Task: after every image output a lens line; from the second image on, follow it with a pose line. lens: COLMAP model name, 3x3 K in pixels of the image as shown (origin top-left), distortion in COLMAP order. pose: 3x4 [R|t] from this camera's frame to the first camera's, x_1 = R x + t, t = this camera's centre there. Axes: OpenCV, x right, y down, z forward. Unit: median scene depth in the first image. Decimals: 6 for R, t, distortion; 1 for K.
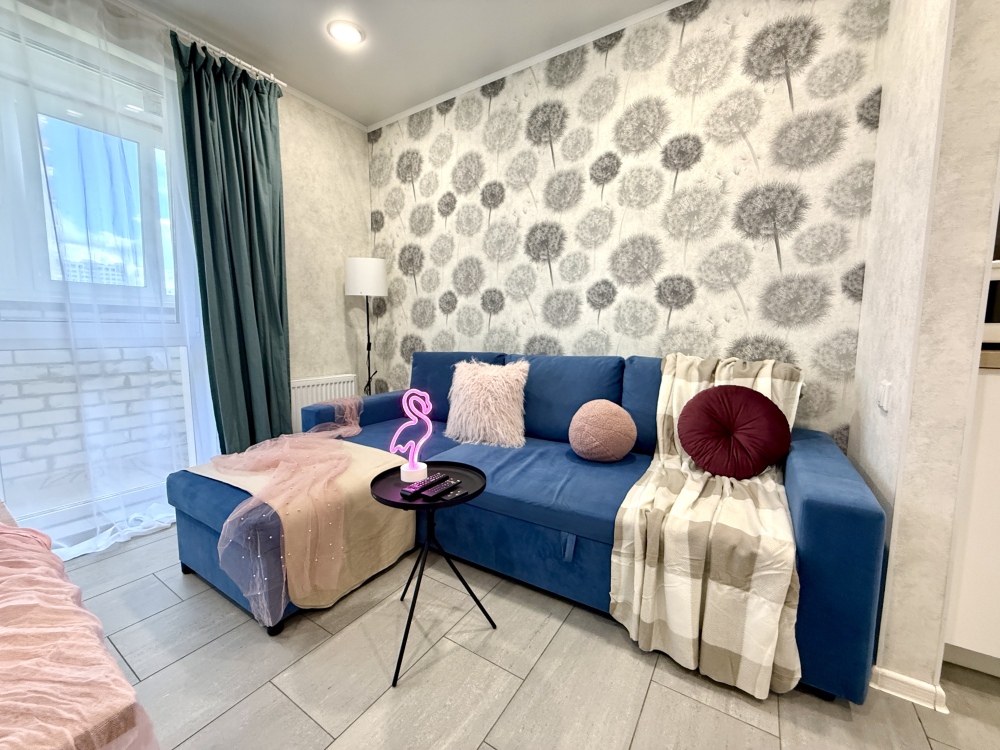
lens RADIAL K [[401.2, 0, 494.1], [0, 401.2, 376.7], [0, 0, 1]] dist [0.000223, 0.000380]
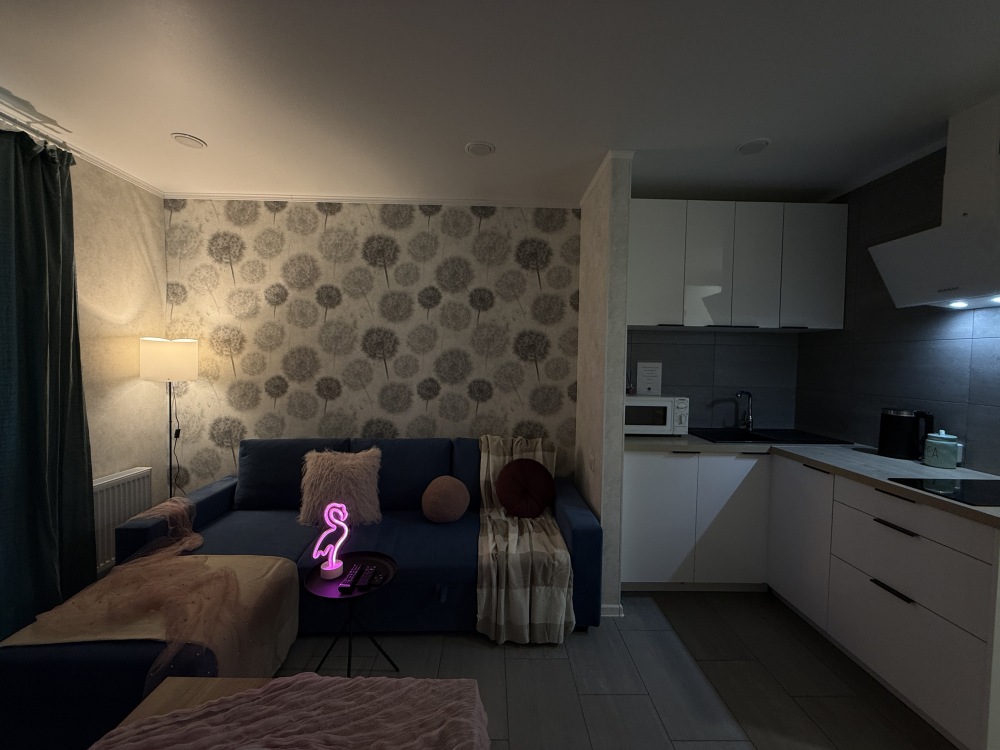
lens RADIAL K [[401.2, 0, 494.1], [0, 401.2, 376.7], [0, 0, 1]] dist [0.000223, 0.000380]
pose [[0.820114, -0.012442, 0.572065, -0.373484], [0.047226, 0.997824, -0.046002, -0.209502], [-0.570248, 0.064743, 0.818917, -0.245596]]
